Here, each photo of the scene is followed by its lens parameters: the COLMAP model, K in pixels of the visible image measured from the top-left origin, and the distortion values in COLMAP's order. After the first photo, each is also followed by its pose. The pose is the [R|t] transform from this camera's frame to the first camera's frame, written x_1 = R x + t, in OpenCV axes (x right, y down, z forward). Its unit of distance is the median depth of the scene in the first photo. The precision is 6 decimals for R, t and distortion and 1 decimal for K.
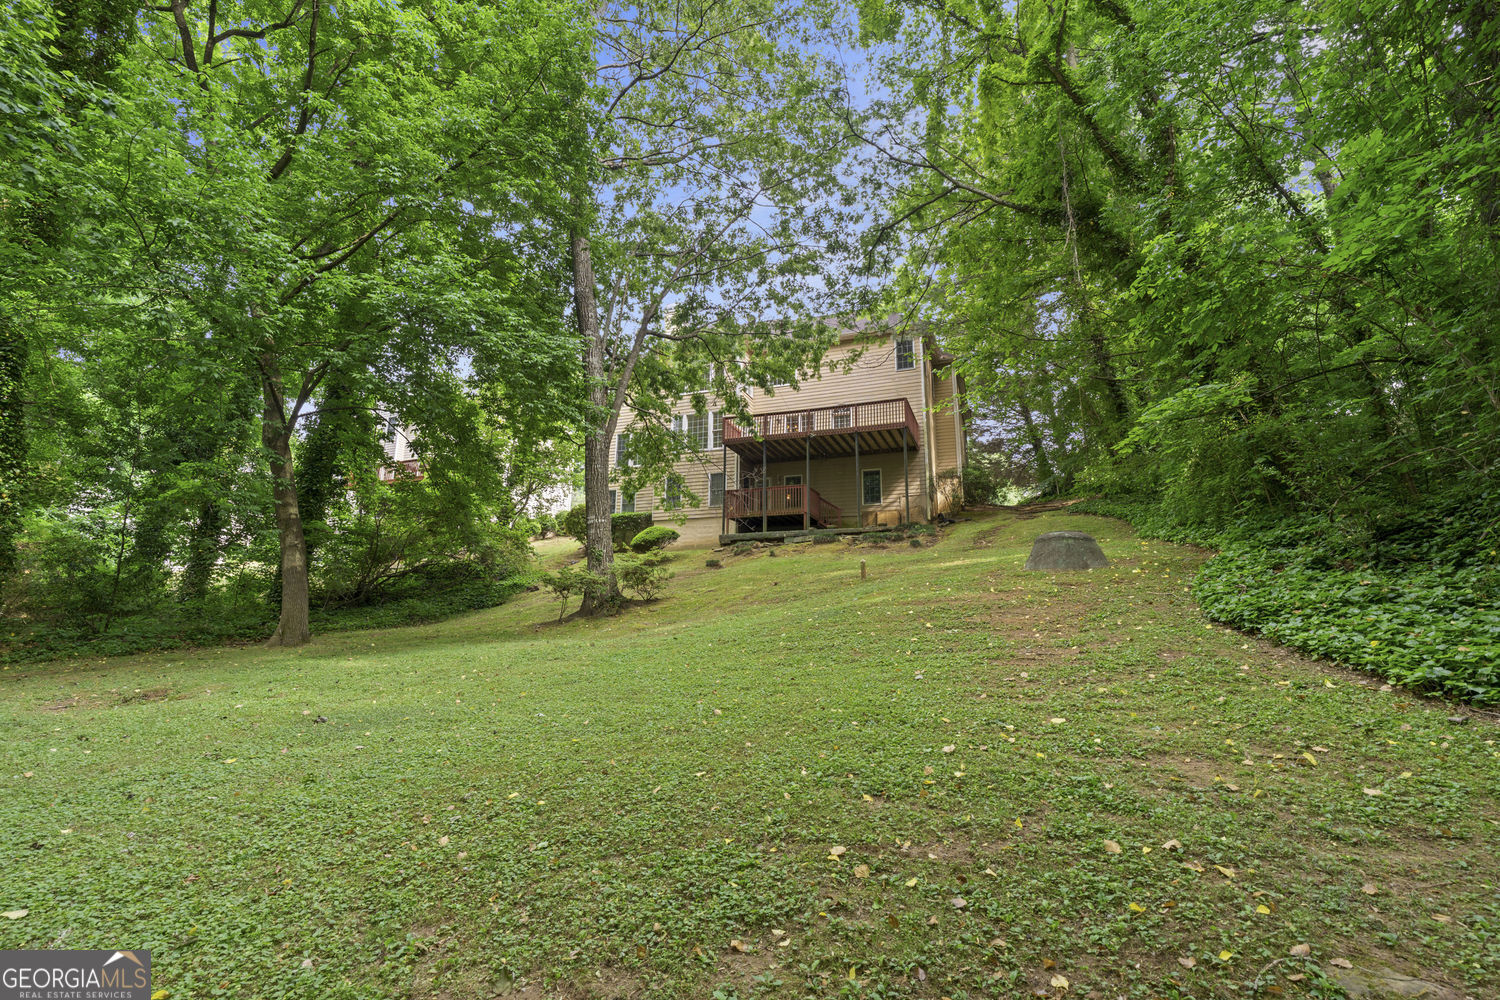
lens RADIAL K [[675.1, 0, 750.0], [0, 675.1, 500.0], [0, 0, 1]] dist [-0.001295, -0.000091]
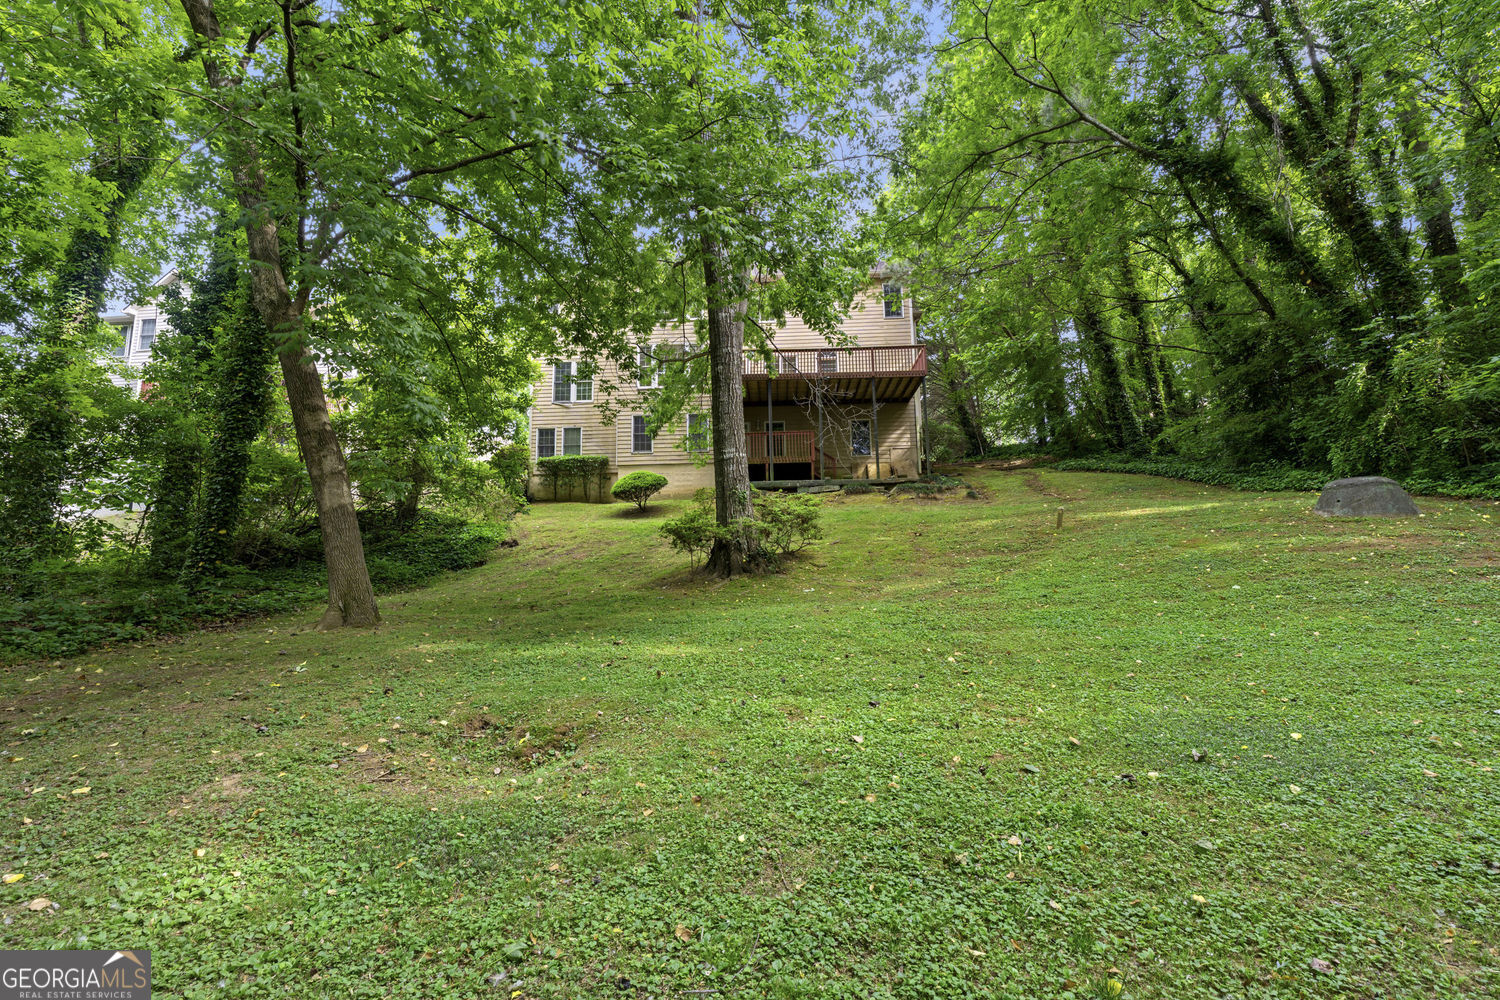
lens RADIAL K [[675.1, 0, 750.0], [0, 675.1, 500.0], [0, 0, 1]] dist [-0.001295, -0.000091]
pose [[0.944938, 0.018122, 0.326746, -0.304671], [-0.036954, 0.997988, 0.051522, 0.027604], [-0.325155, -0.060760, 0.943707, 0.156665]]
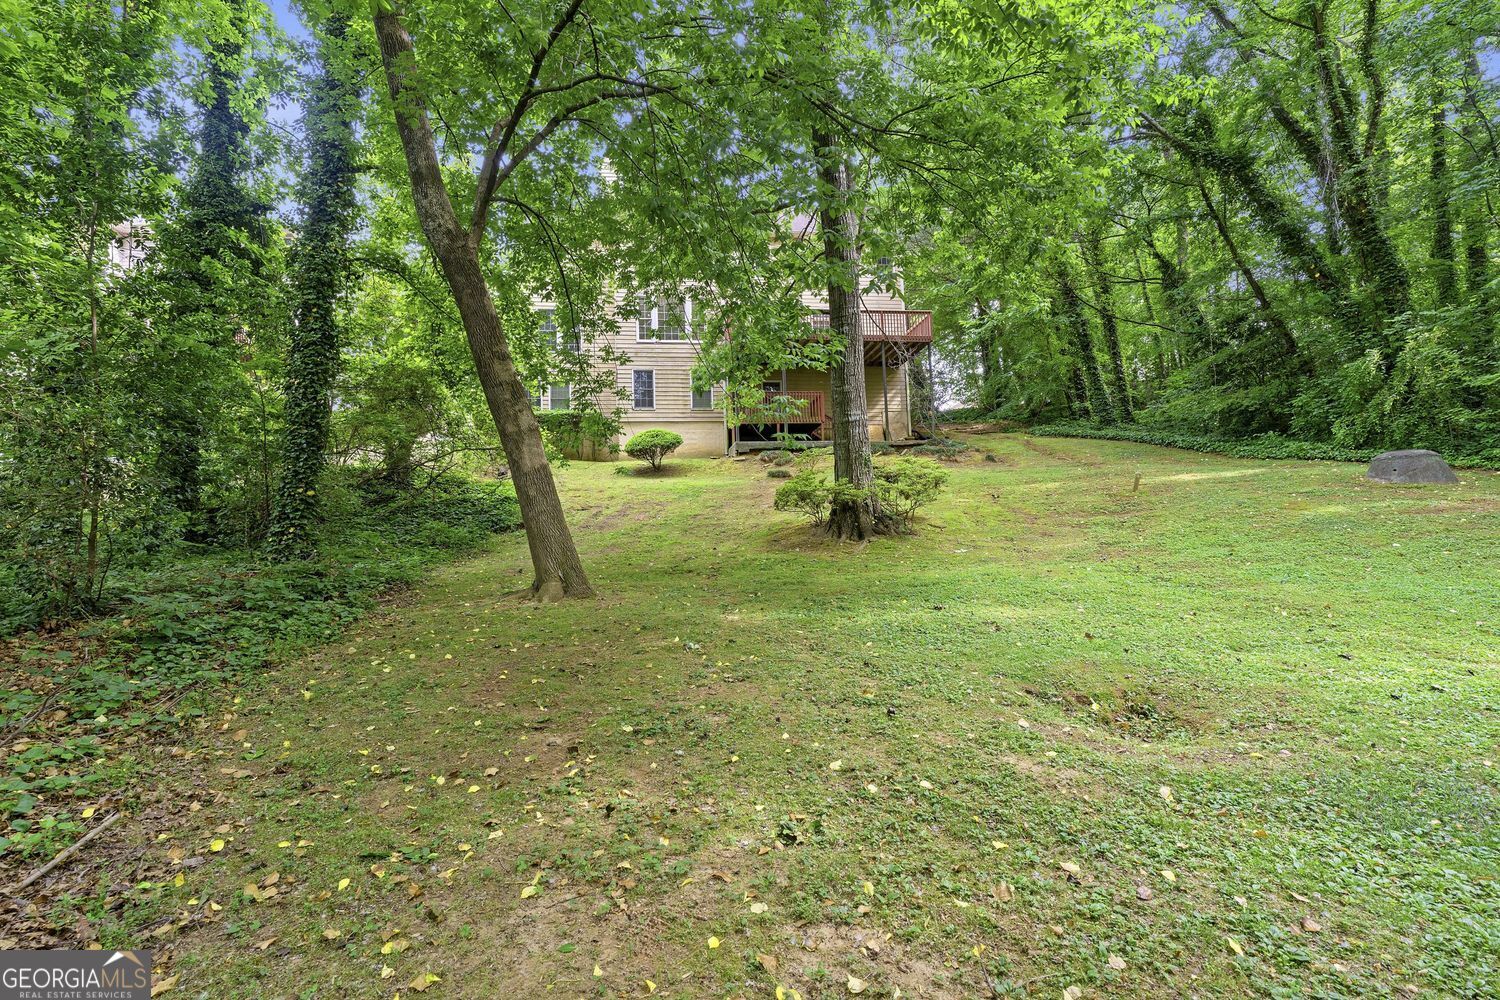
lens RADIAL K [[675.1, 0, 750.0], [0, 675.1, 500.0], [0, 0, 1]] dist [-0.001295, -0.000091]
pose [[0.868048, -0.002072, 0.496476, -0.479674], [-0.057886, 0.992749, 0.105351, 0.033439], [-0.493094, -0.120188, 0.861634, 0.236668]]
